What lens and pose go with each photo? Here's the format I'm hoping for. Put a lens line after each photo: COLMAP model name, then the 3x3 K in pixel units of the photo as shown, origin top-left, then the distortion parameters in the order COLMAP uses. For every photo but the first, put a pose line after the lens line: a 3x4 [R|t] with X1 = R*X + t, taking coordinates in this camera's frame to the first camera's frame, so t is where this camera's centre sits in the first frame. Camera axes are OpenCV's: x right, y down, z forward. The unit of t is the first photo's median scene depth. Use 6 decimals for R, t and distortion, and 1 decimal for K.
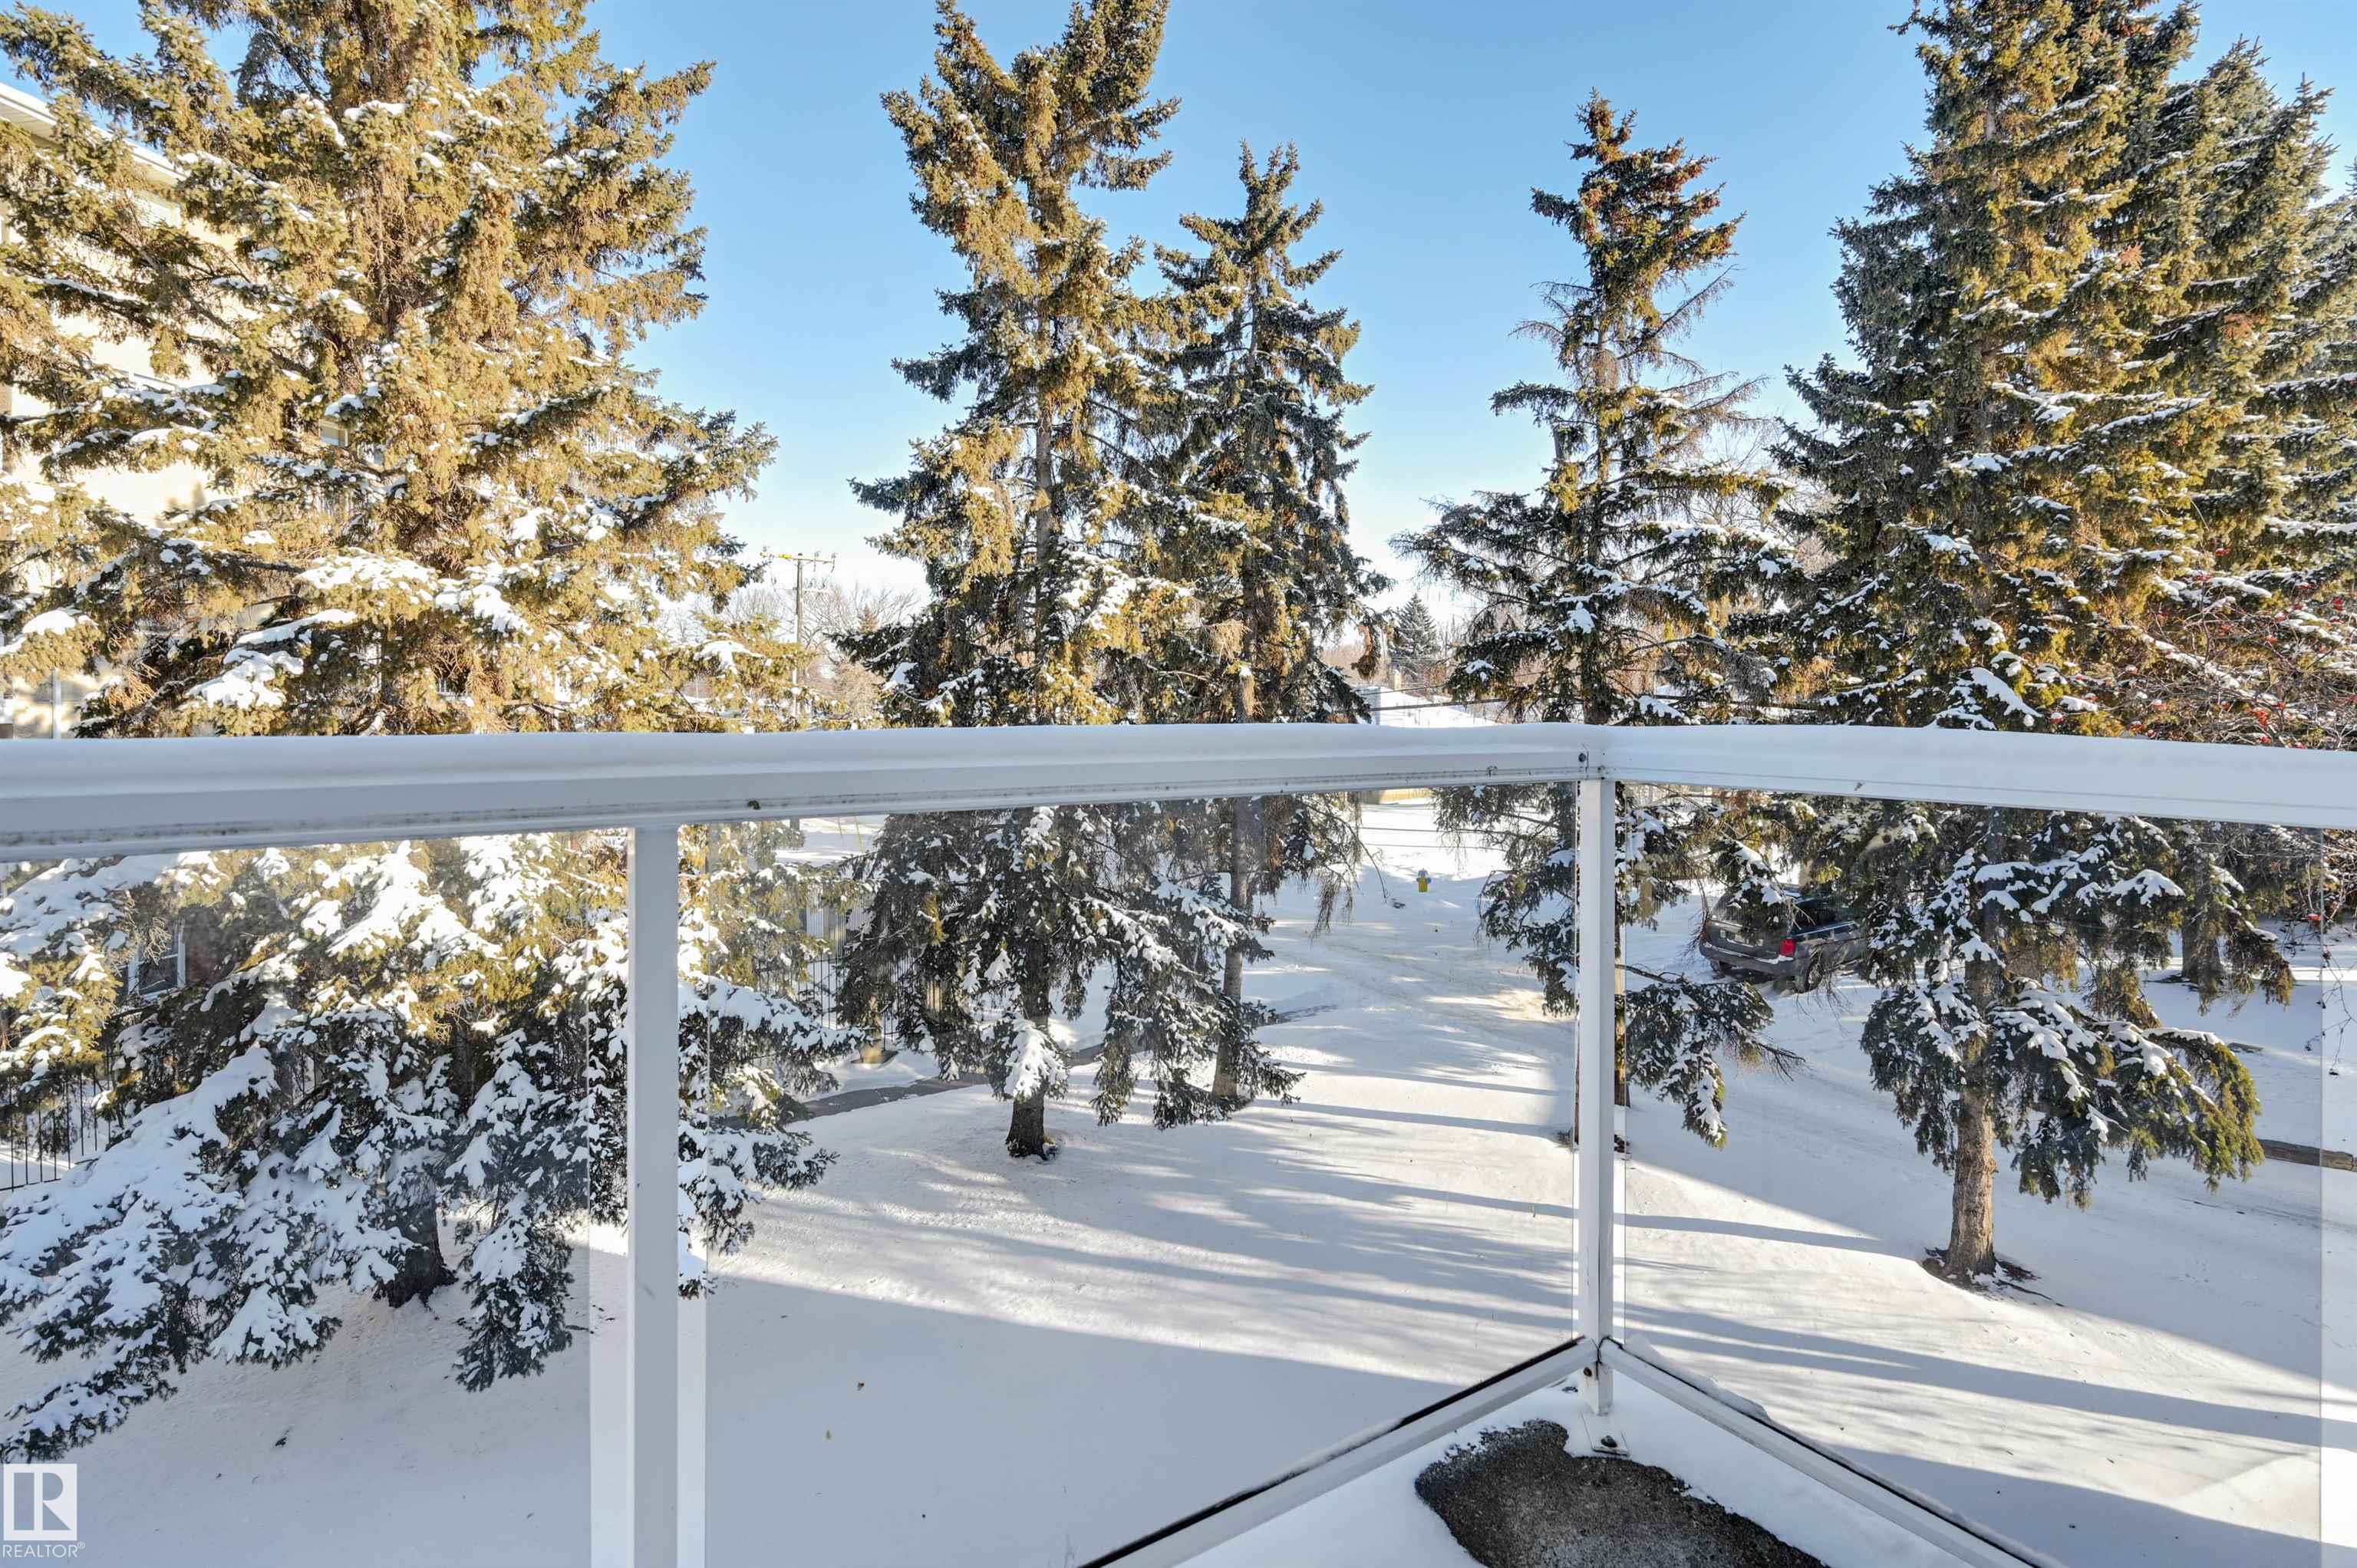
lens RADIAL K [[1162.1, 0, 1149.2], [0, 1162.1, 708.1], [0, 0, 1]] dist [0.001232, 0.000117]
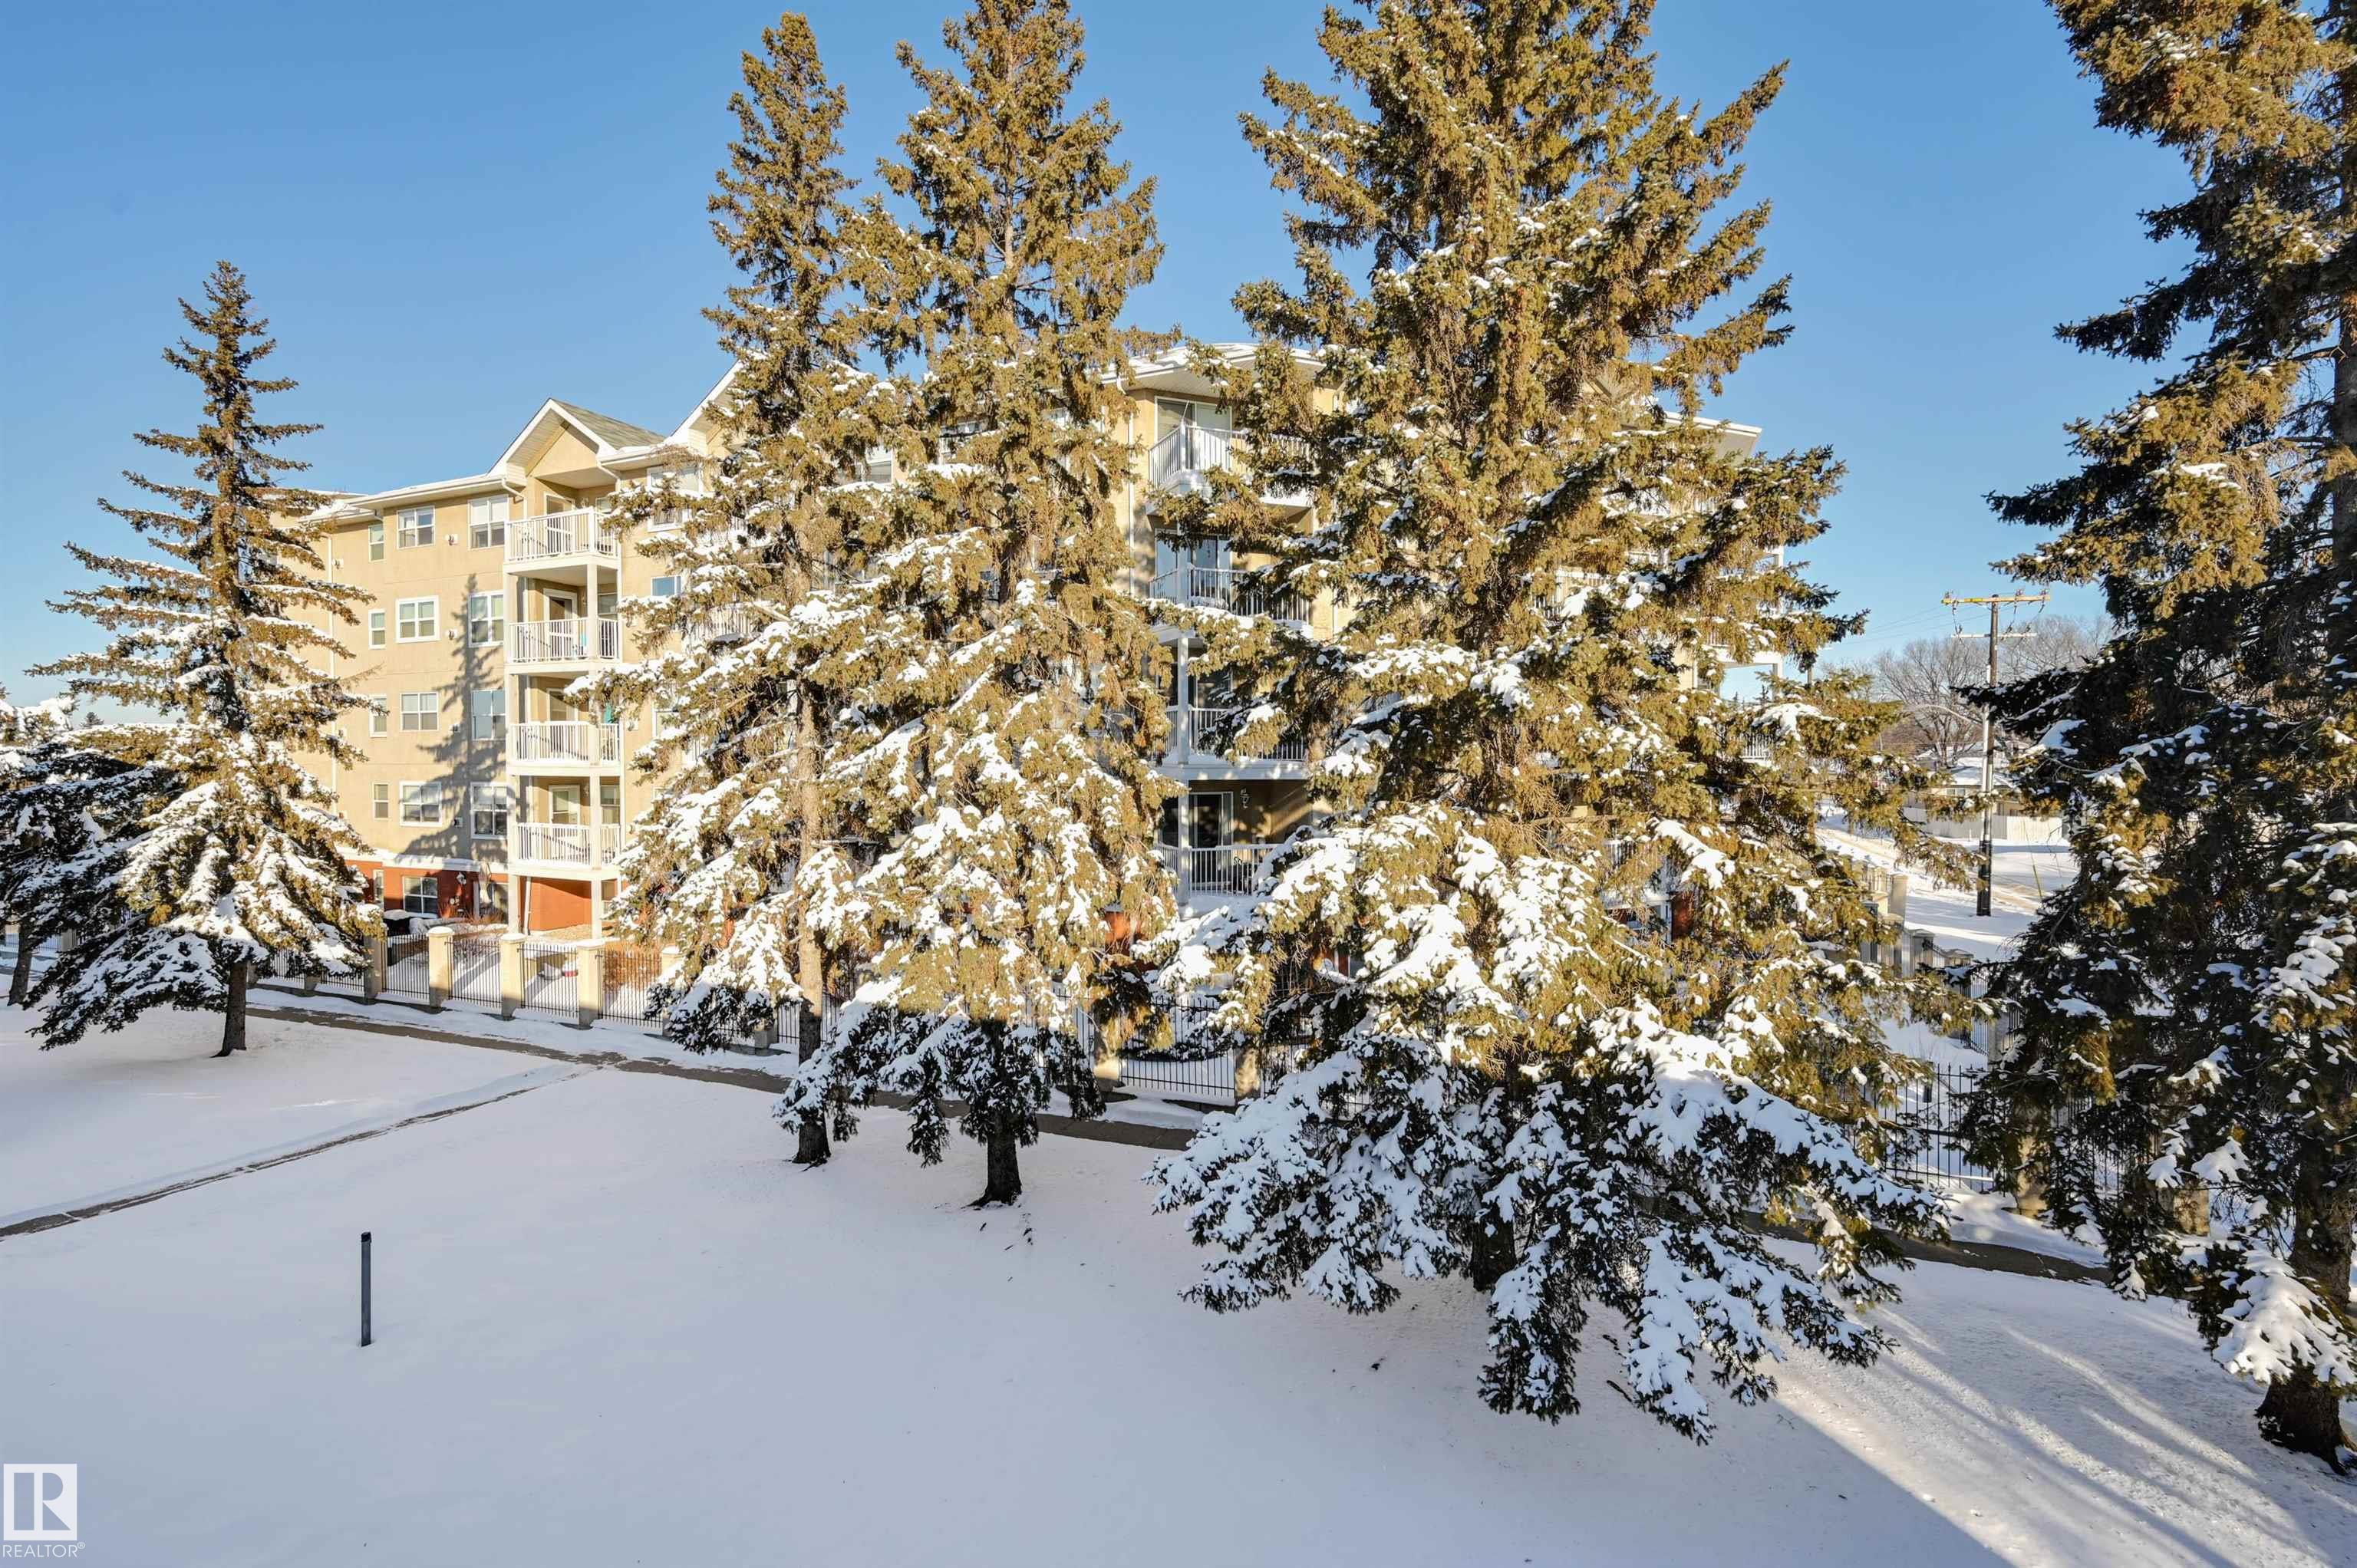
lens RADIAL K [[1037.9, 0, 1161.7], [0, 1037.9, 772.2], [0, 0, 1]] dist [0.001763, 0.000309]
pose [[0.552707, 0.009373, -0.833323, 0.041685], [-0.004644, 0.999956, 0.008167, -0.010699], [0.833363, -0.000644, 0.552726, 0.179444]]
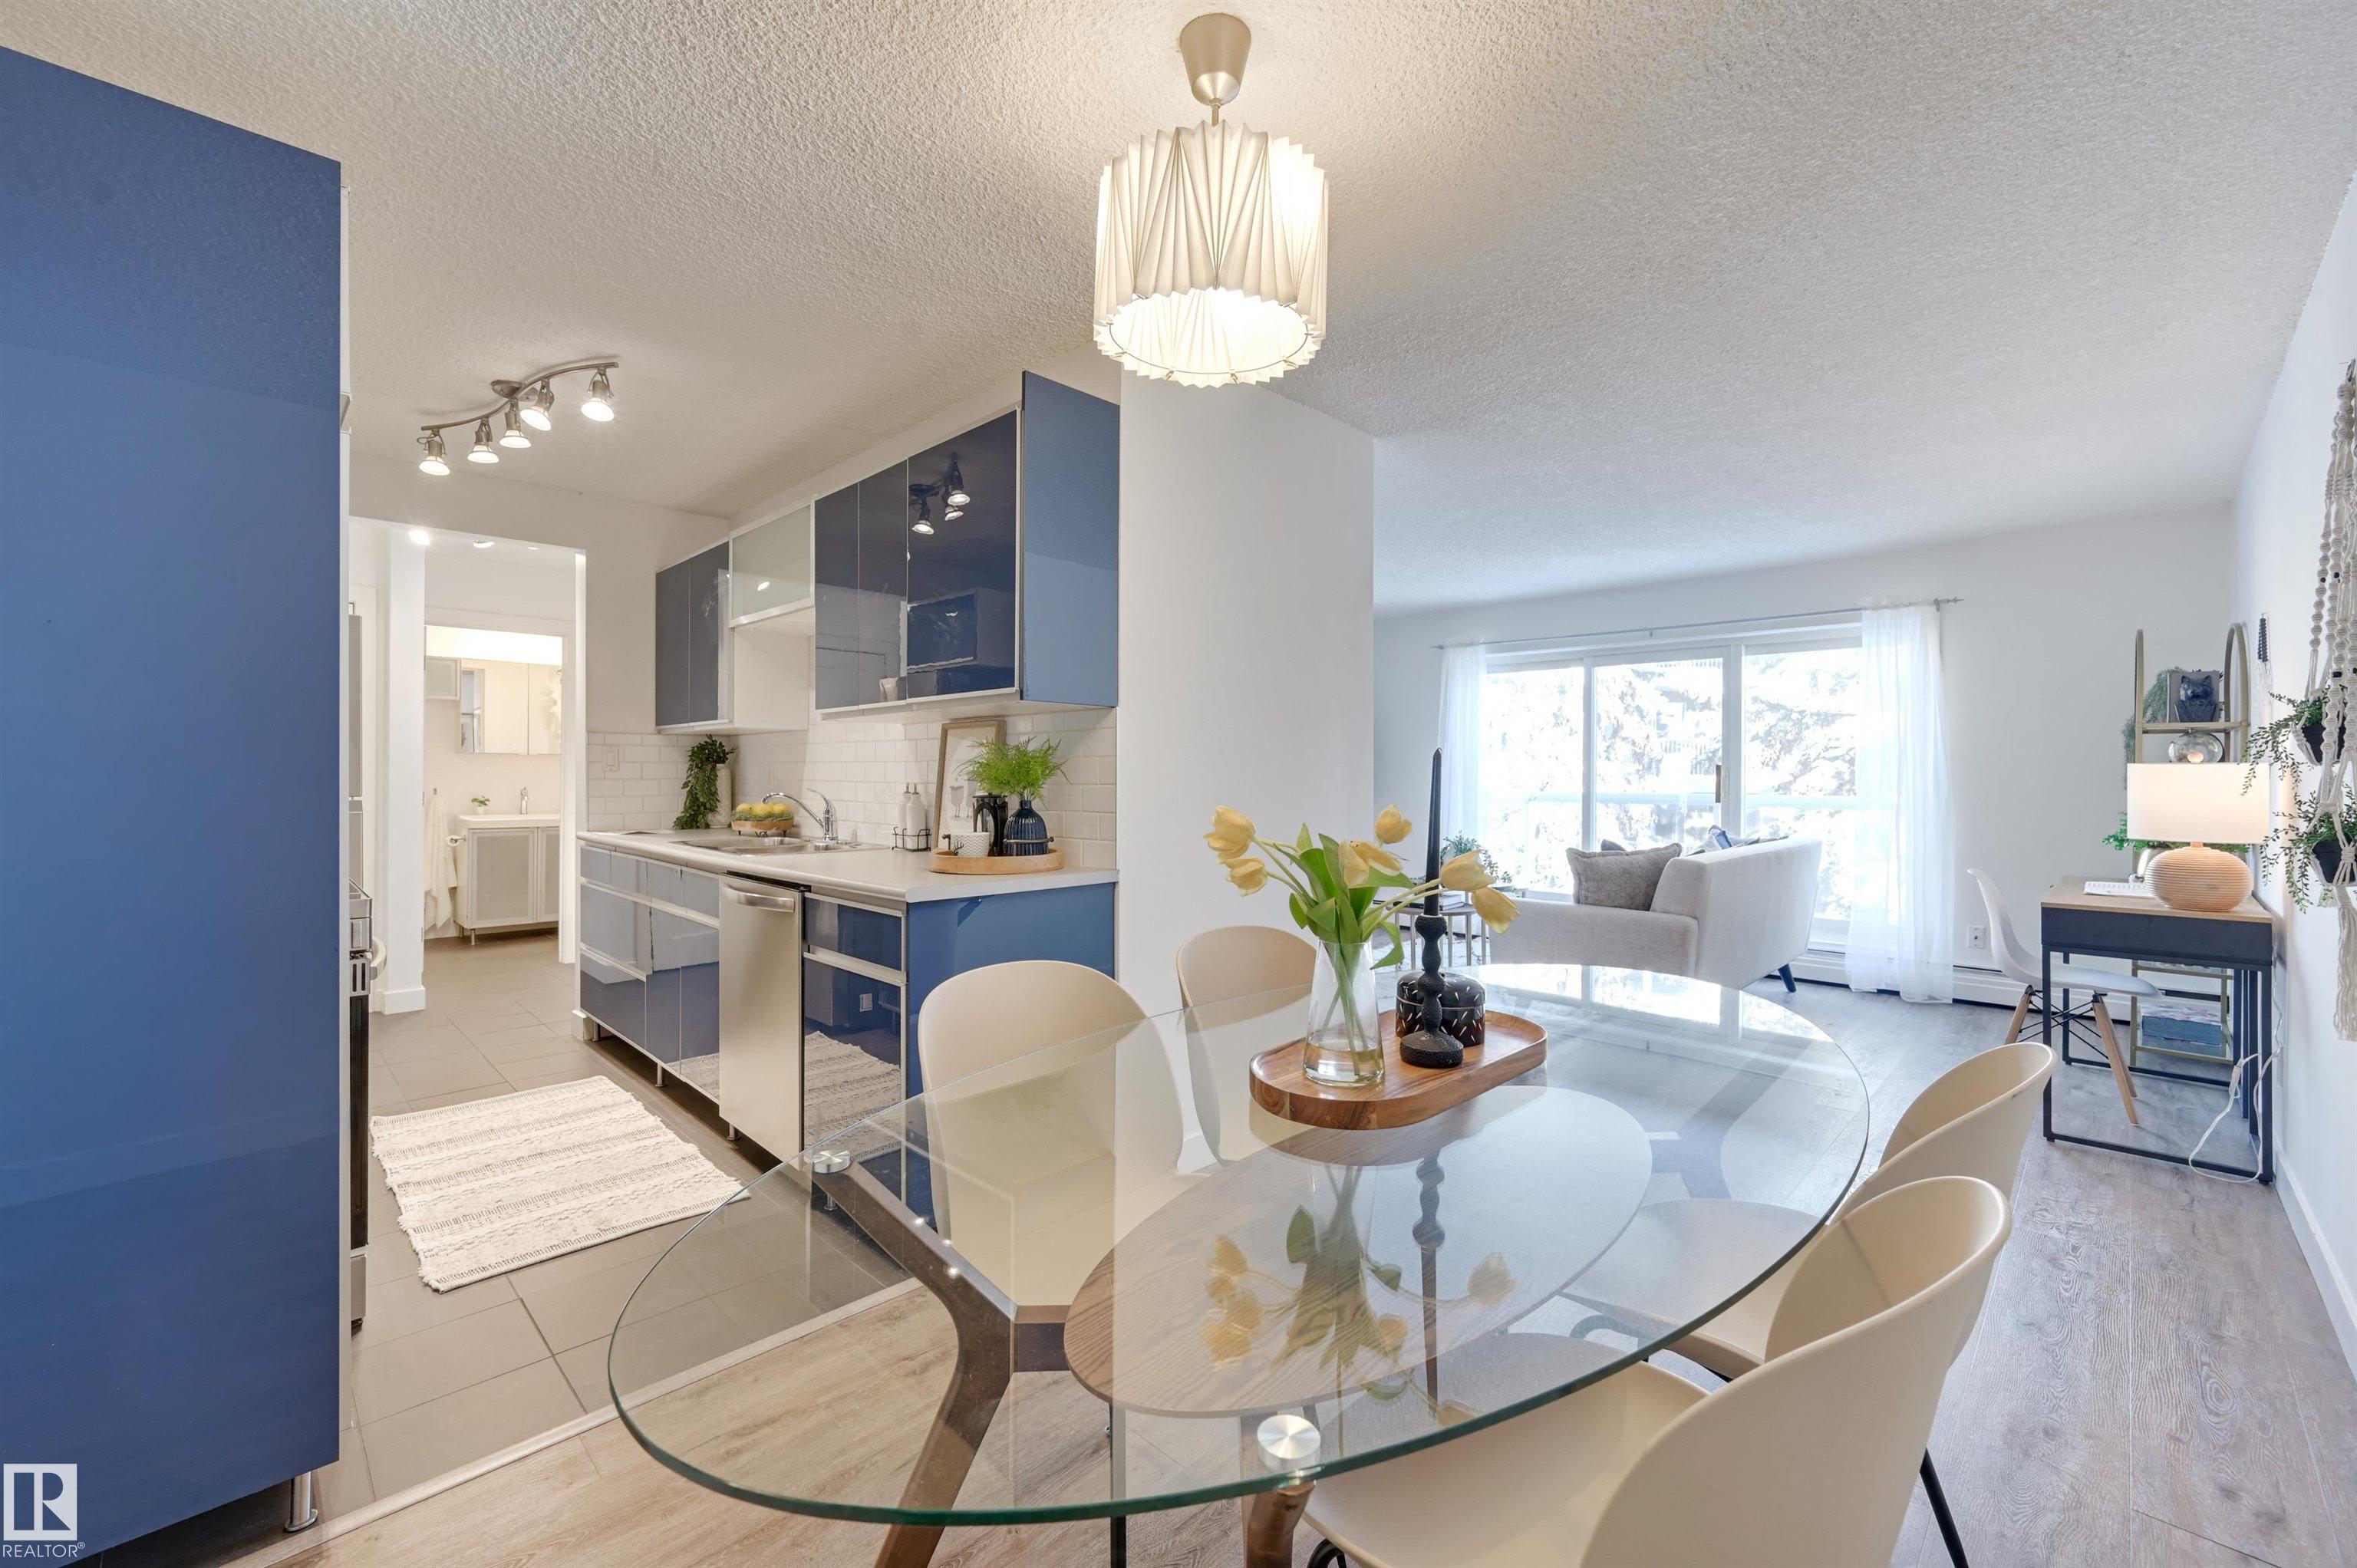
lens RADIAL K [[952.5, 0, 1176.2], [0, 952.5, 776.0], [0, 0, 1]] dist [-0.000671, -0.000096]
pose [[0.214826, 0.004643, -0.976641, 0.577078], [-0.013281, 0.999910, 0.001832, -0.008923], [0.976562, 0.012577, 0.214868, -0.449509]]
